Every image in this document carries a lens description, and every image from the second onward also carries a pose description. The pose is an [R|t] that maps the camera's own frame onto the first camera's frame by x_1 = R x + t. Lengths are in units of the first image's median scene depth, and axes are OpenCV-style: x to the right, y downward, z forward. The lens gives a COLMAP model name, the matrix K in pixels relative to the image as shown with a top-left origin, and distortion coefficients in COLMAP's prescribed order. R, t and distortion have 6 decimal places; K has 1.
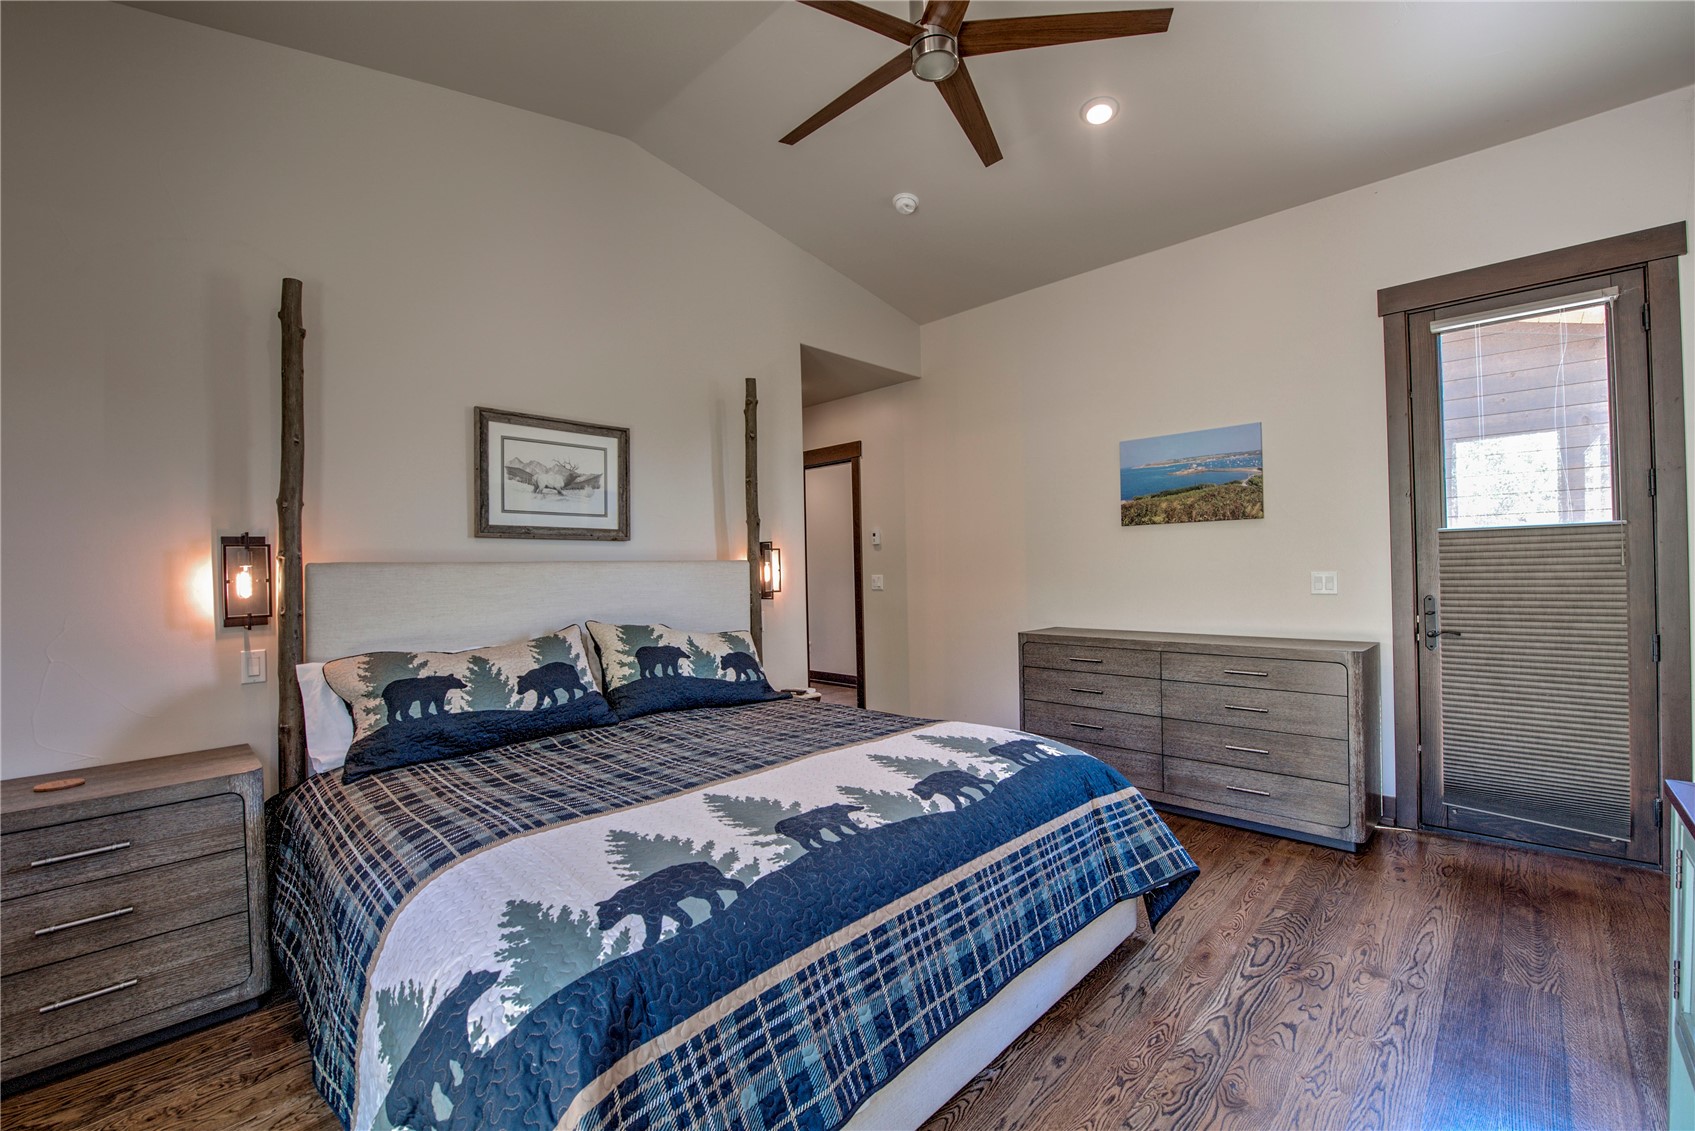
lens RADIAL K [[700.9, 0, 854.1], [0, 700.9, 563.7], [0, 0, 1]] dist [-0.017868, -0.001054]
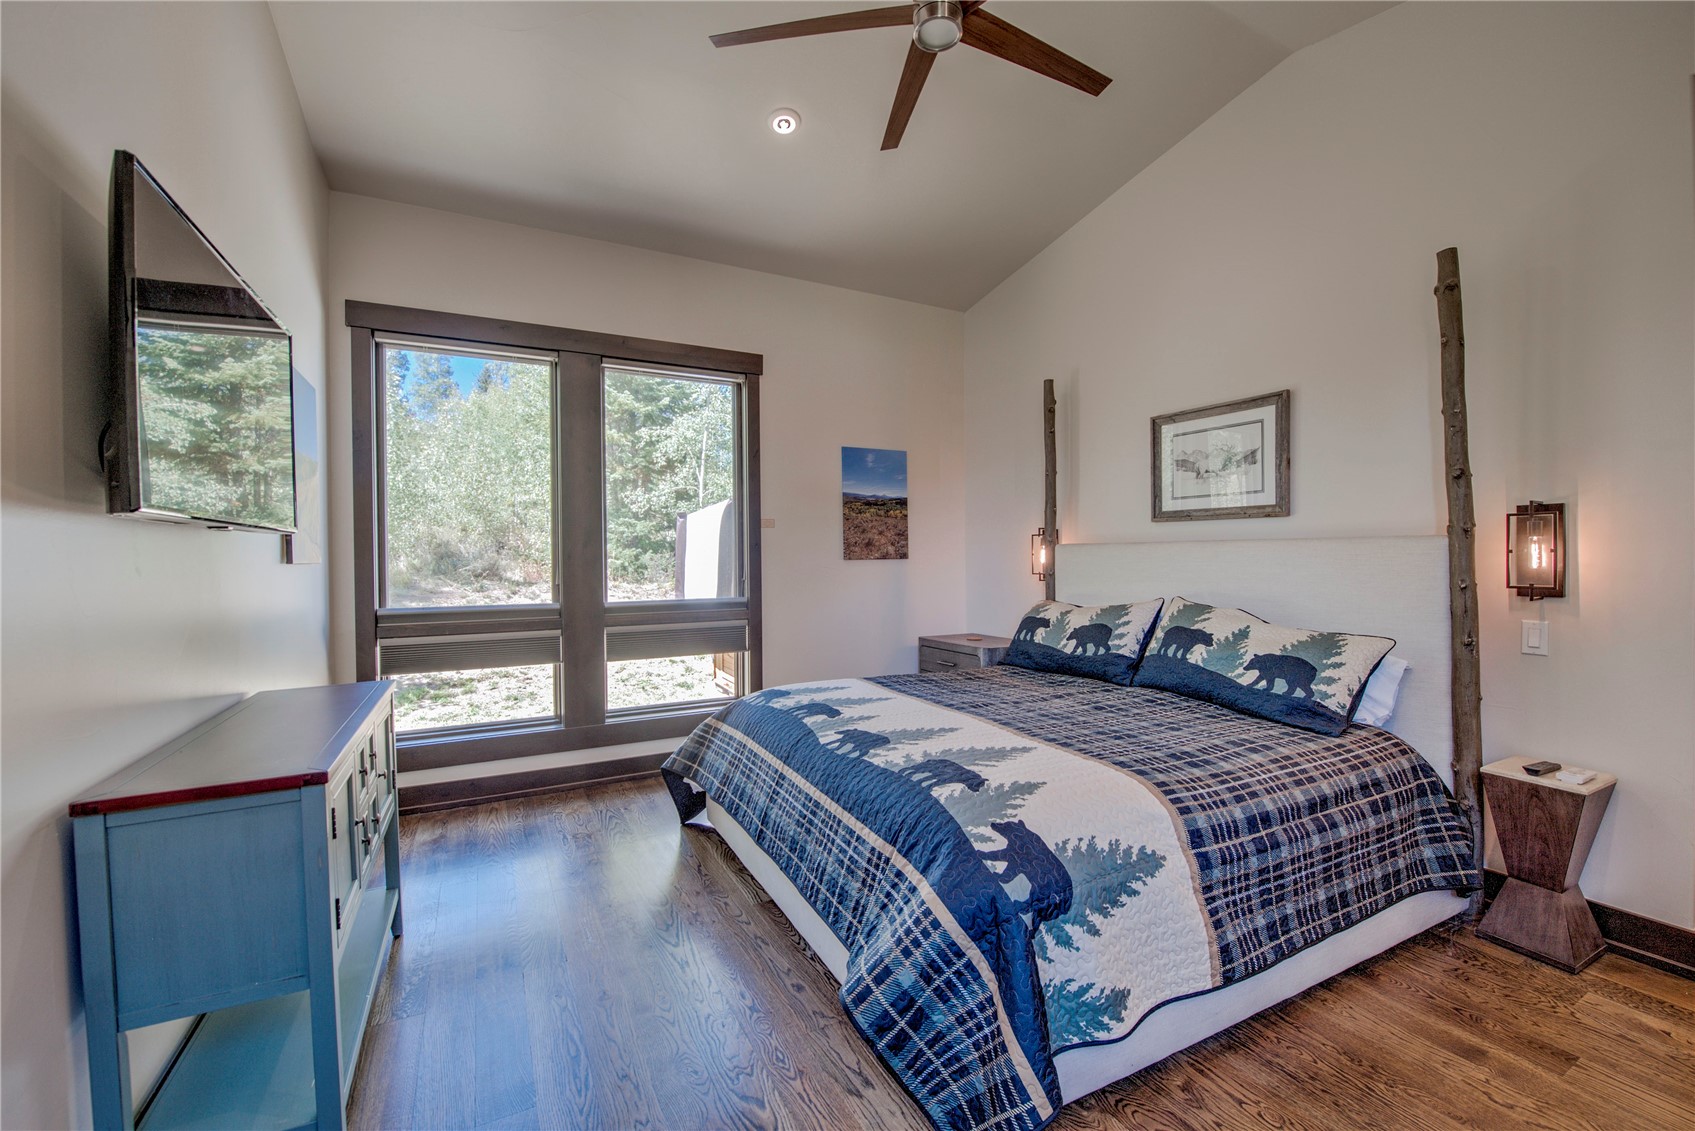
lens RADIAL K [[660.2, 0, 856.5], [0, 660.2, 514.6], [0, 0, 1]] dist [-0.015788, -0.000115]
pose [[-0.316981, -0.033159, -0.947852, 0.728380], [0.015282, 0.999080, -0.040061, -0.011346], [0.948309, -0.027184, -0.316183, 0.849697]]
